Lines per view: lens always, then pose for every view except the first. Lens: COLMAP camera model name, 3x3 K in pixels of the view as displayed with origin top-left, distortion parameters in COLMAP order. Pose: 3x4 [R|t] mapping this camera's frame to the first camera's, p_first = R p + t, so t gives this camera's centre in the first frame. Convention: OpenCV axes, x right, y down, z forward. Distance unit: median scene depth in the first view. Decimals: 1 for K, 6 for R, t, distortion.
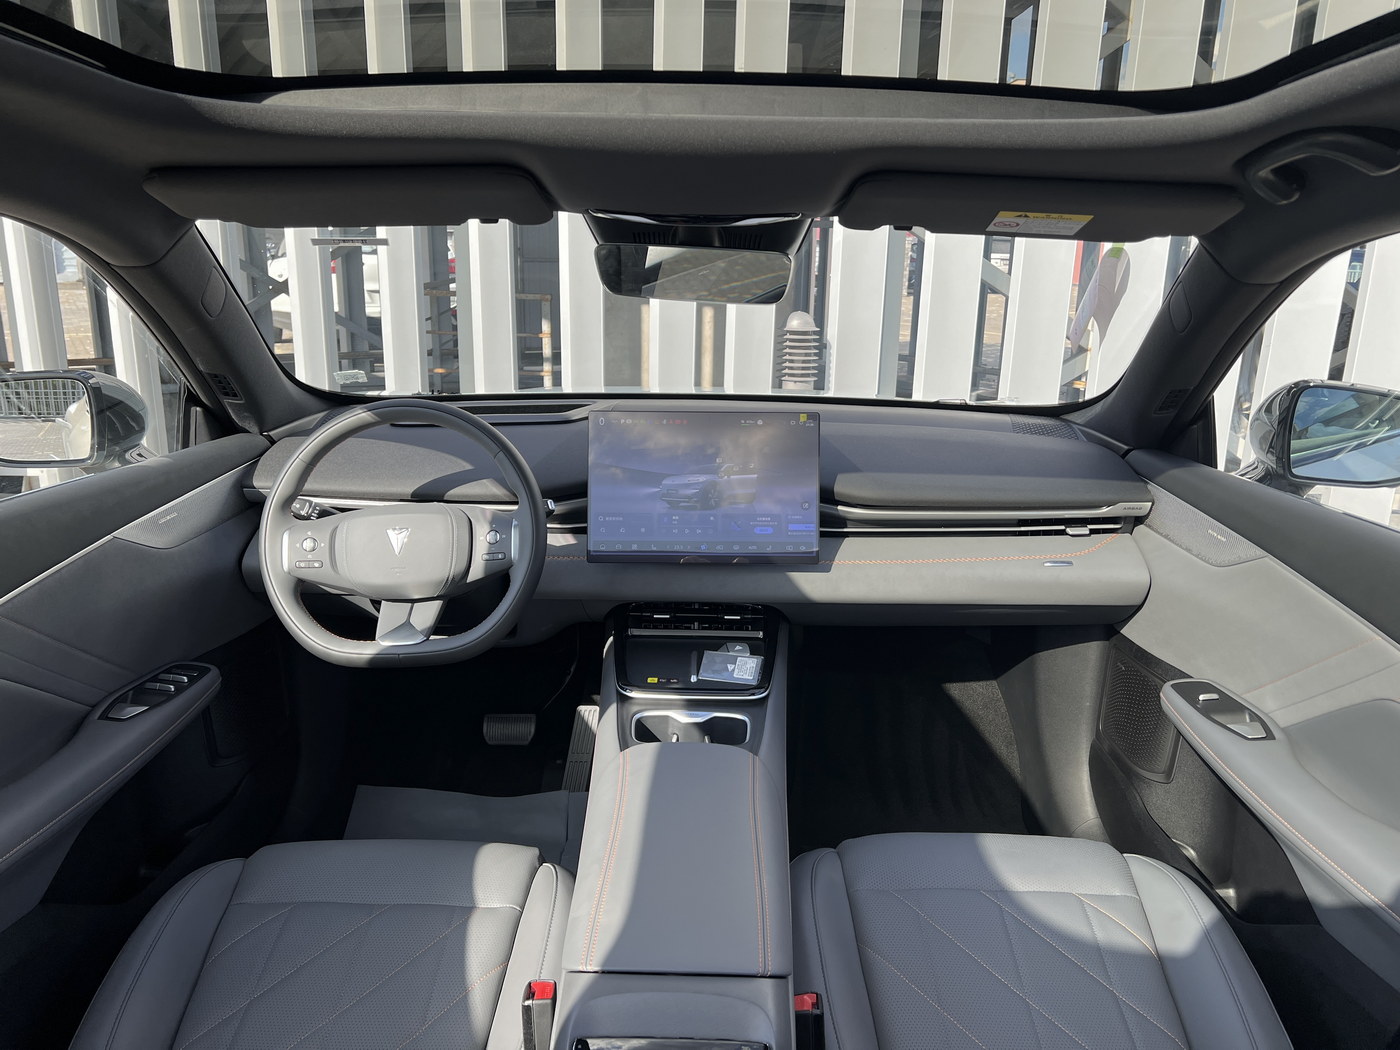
lens RADIAL K [[972.8, 0, 700.0], [0, 972.8, 525.0], [0, 0, 1]] dist [0.046675, -0.090538]
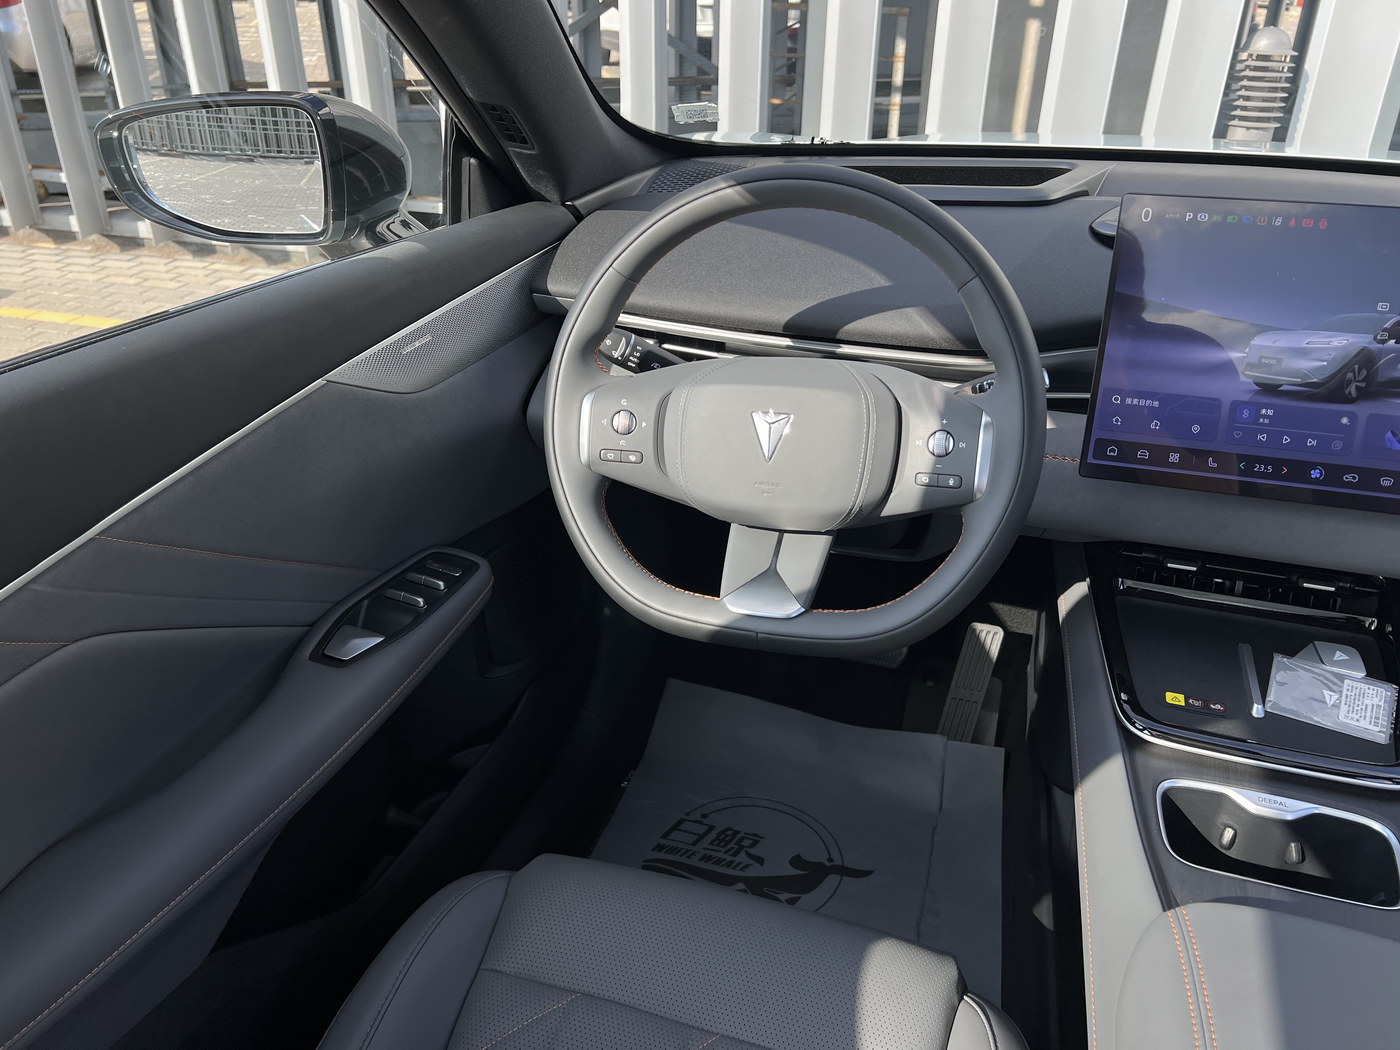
lens RADIAL K [[1064.1, 0, 715.6], [0, 1064.1, 526.2], [0, 0, 1]] dist [0.020433, -0.030779]
pose [[0.953434, 0.131466, -0.271442, -0.151822], [-0.069052, 0.971243, 0.227856, -0.061311], [0.293592, -0.198502, 0.935094, 0.374836]]
